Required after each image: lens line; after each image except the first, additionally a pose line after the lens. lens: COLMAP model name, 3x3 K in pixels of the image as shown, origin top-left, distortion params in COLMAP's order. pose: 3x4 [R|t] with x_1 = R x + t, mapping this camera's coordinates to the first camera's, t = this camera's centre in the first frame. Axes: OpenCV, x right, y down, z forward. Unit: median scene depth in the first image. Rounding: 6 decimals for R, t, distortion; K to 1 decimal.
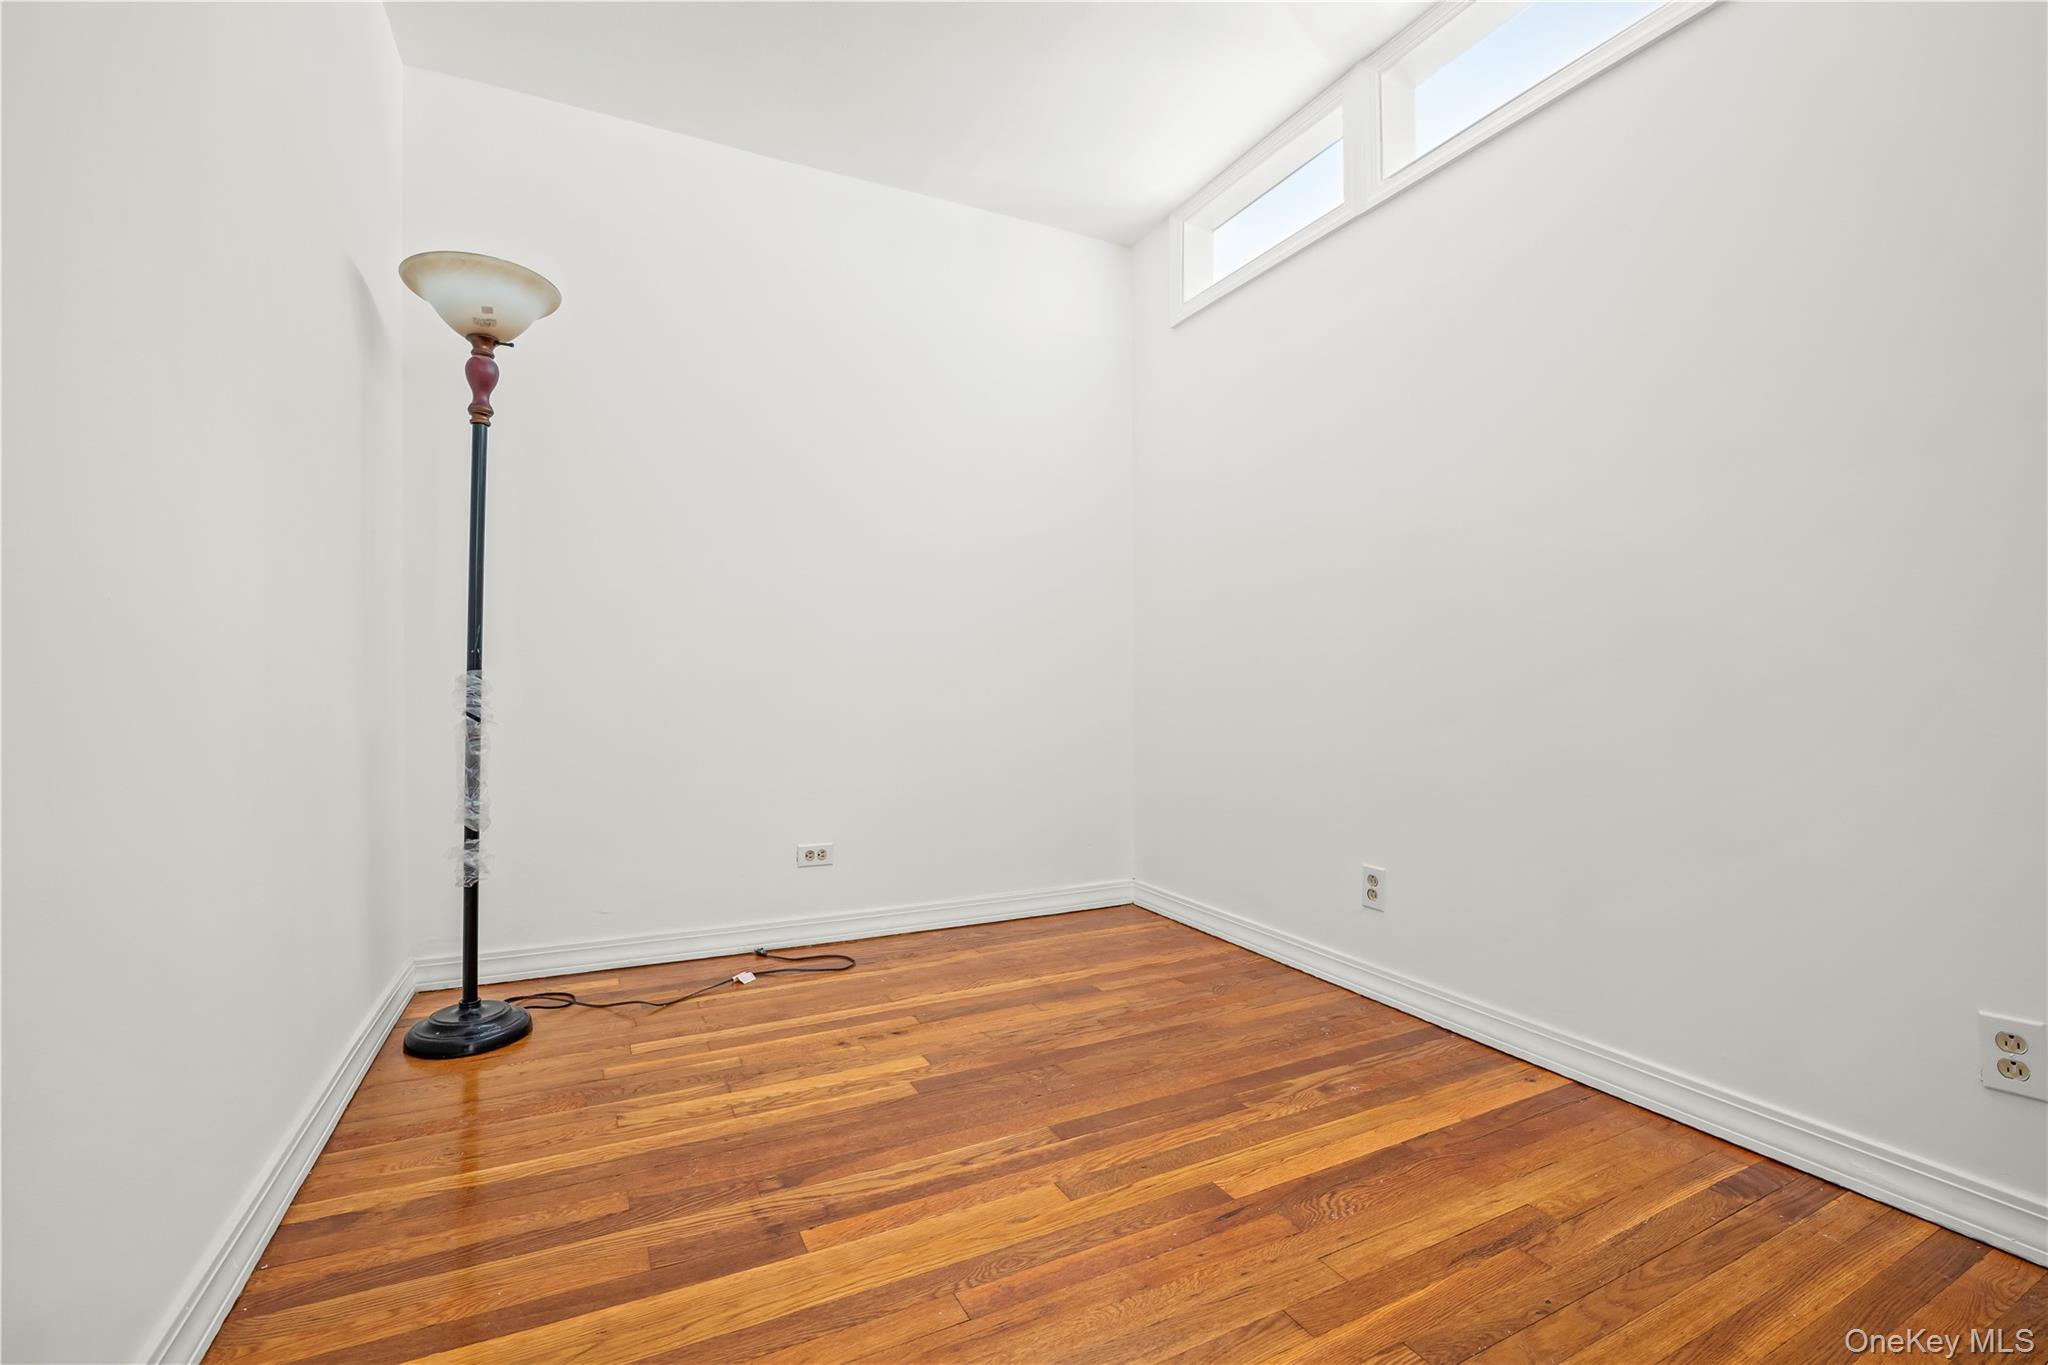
lens RADIAL K [[871.8, 0, 1019.9], [0, 871.8, 684.0], [0, 0, 1]] dist [-0.015607, -0.000633]
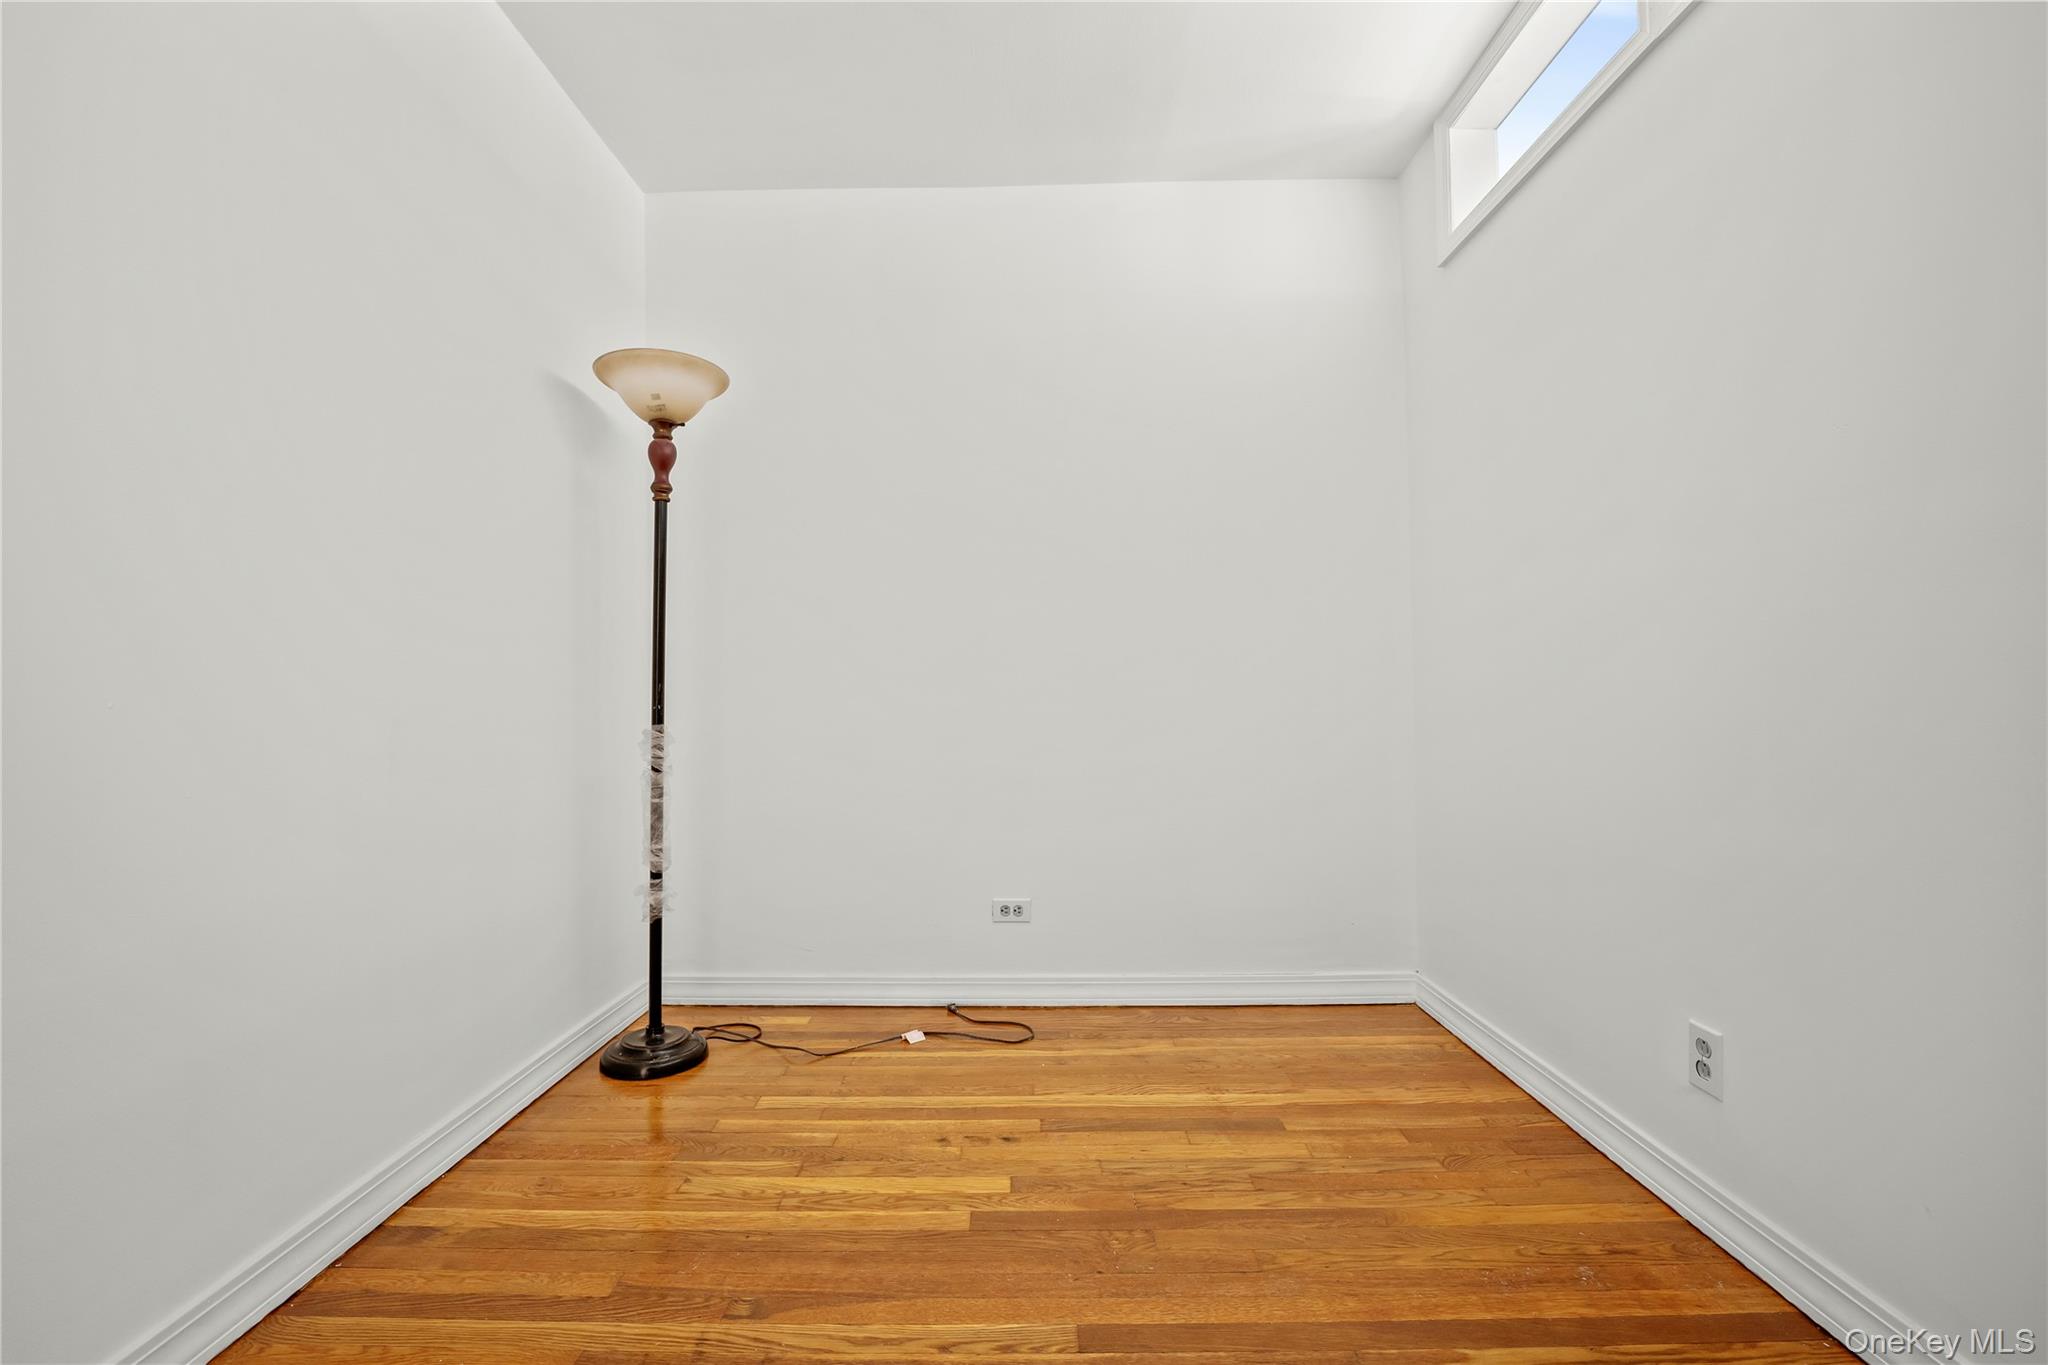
lens RADIAL K [[871.8, 0, 1026.4], [0, 871.8, 687.0], [0, 0, 1]] dist [-0.015607, -0.000633]
pose [[0.892158, -0.014290, -0.451498, 0.285298], [0.009201, 0.999867, -0.013464, -0.044665], [0.451630, 0.007857, 0.892171, 0.227171]]
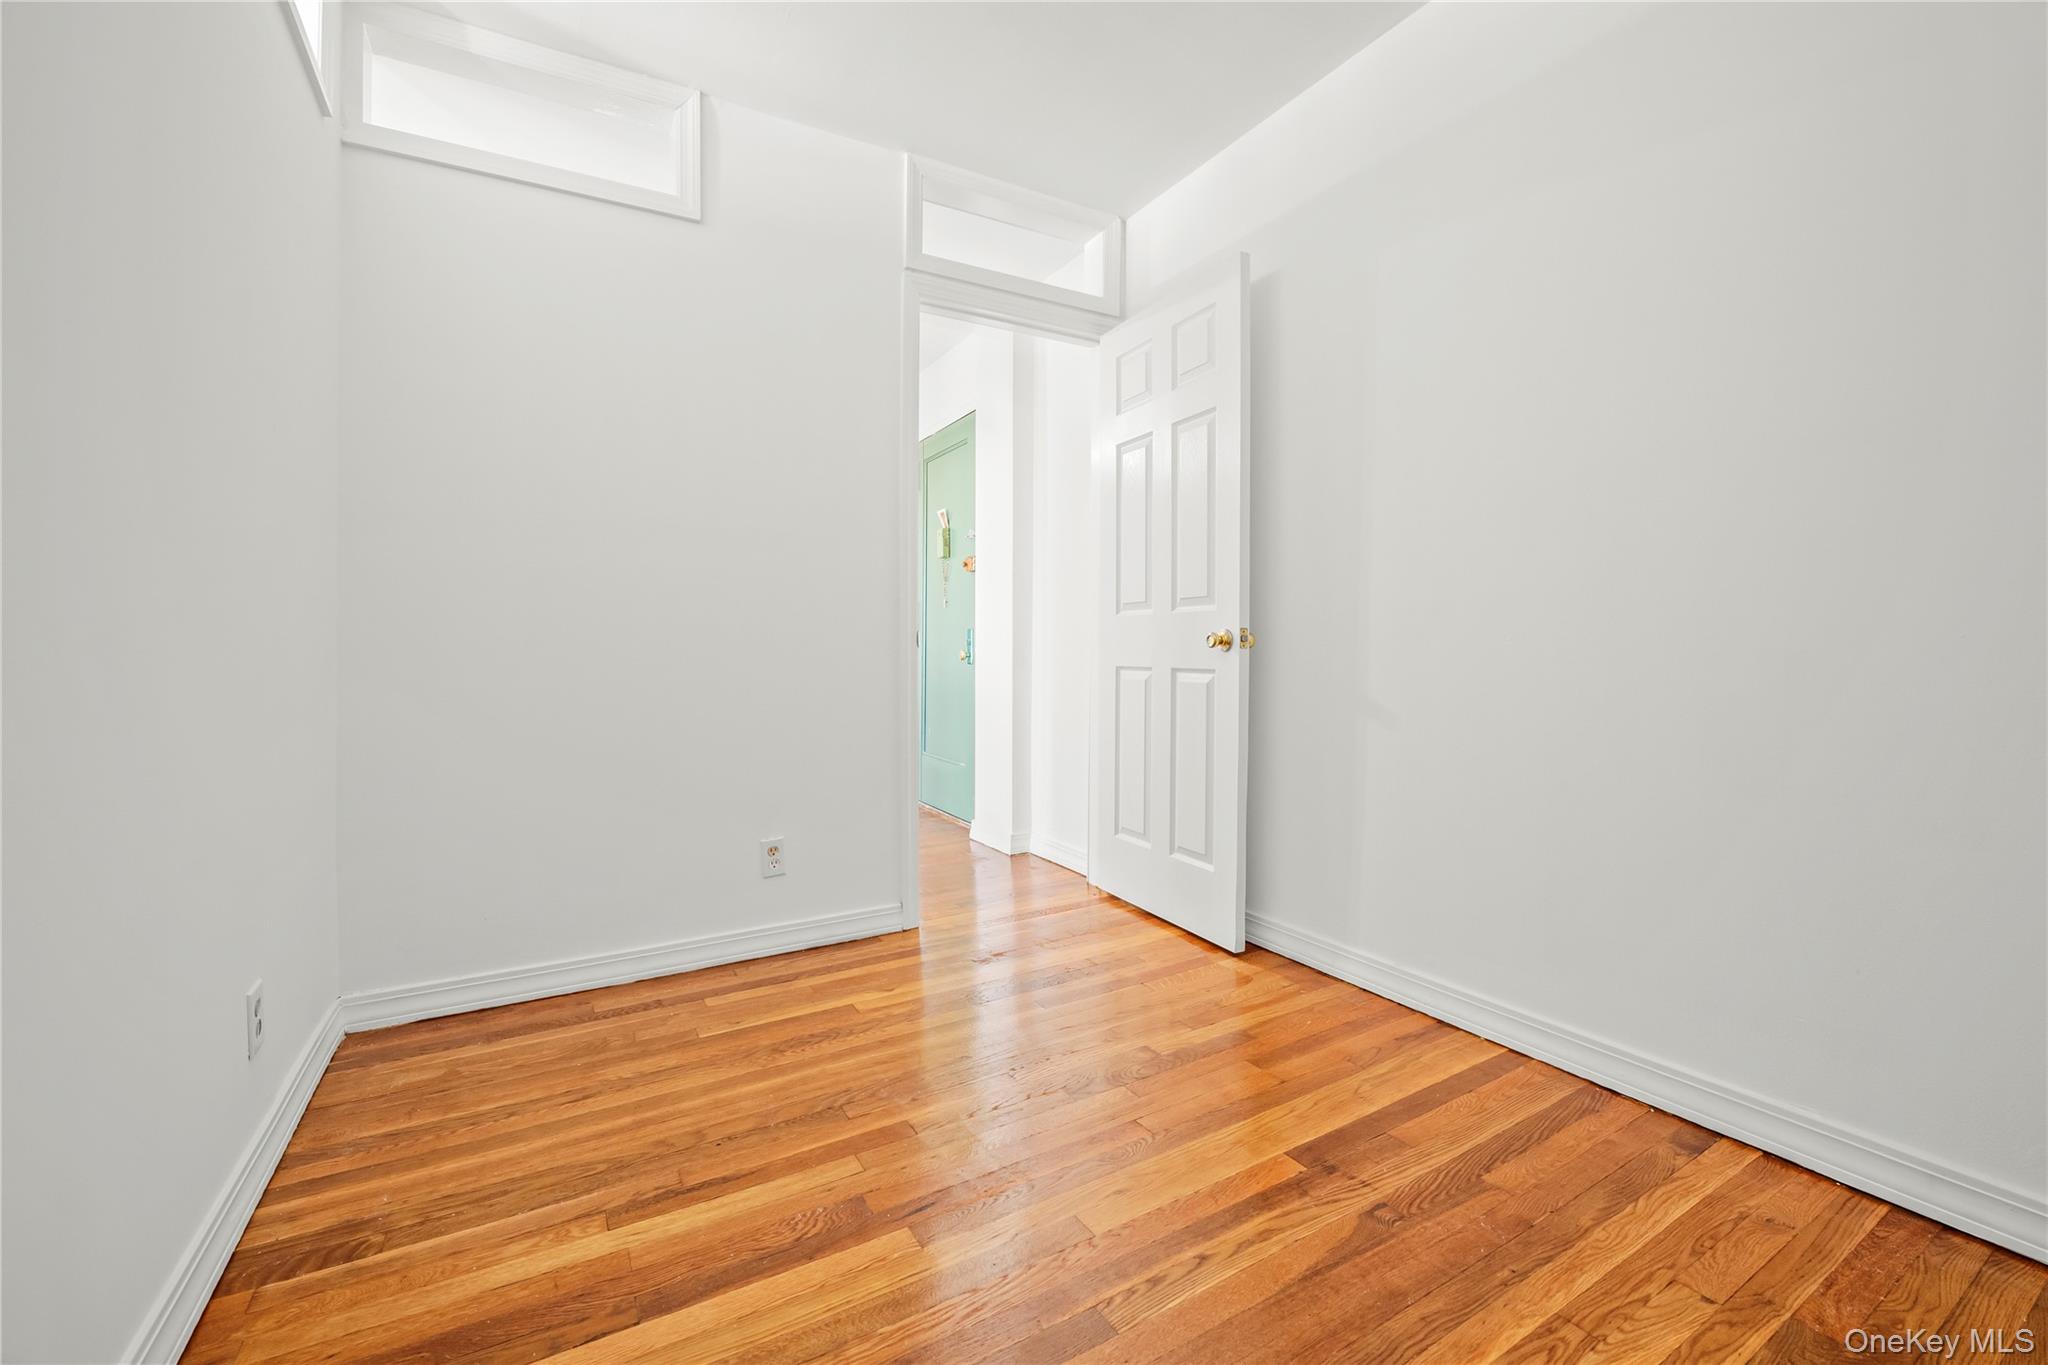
lens RADIAL K [[844.9, 0, 1027.0], [0, 844.9, 672.2], [0, 0, 1]] dist [-0.003831, -0.000242]
pose [[-0.997932, 0.005719, -0.064020, 0.119226], [0.004088, 0.999664, 0.025579, -0.035352], [0.064145, 0.025264, -0.997621, 1.347871]]
